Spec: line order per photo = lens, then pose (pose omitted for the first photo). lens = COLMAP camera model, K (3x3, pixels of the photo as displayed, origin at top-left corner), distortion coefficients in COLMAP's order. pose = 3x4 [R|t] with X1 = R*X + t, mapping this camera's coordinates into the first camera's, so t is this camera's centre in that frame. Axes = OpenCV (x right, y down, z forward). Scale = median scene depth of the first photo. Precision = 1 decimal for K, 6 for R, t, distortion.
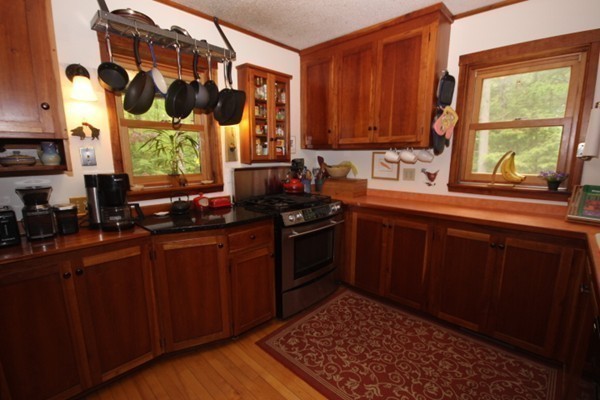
lens RADIAL K [[282.4, 0, 300.2], [0, 282.4, 203.4], [0, 0, 1]] dist [-0.002995, -0.001145]
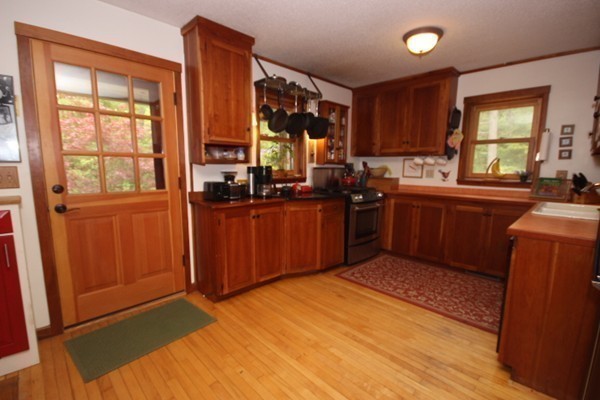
lens RADIAL K [[282.4, 0, 300.2], [0, 282.4, 203.4], [0, 0, 1]] dist [-0.002995, -0.001145]
pose [[0.999424, 0.018473, -0.028467, -0.274448], [-0.019654, 0.998934, -0.041777, 0.141665], [0.027665, 0.042312, 0.998721, -0.537565]]
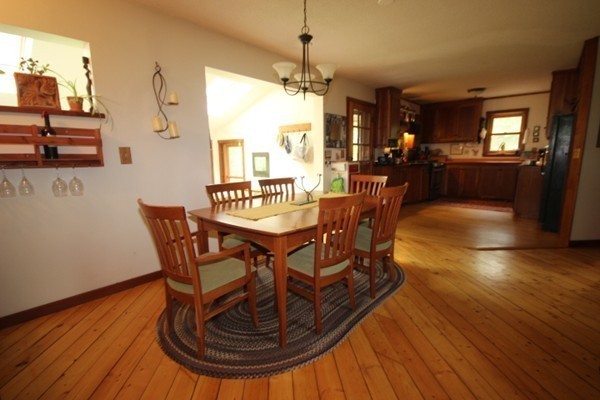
lens RADIAL K [[282.4, 0, 300.2], [0, 282.4, 203.4], [0, 0, 1]] dist [-0.002995, -0.001145]
pose [[0.999423, -0.014821, 0.030557, -1.475743], [0.015164, 0.999824, -0.011026, 0.449634], [-0.030388, 0.011483, 0.999472, -1.876139]]
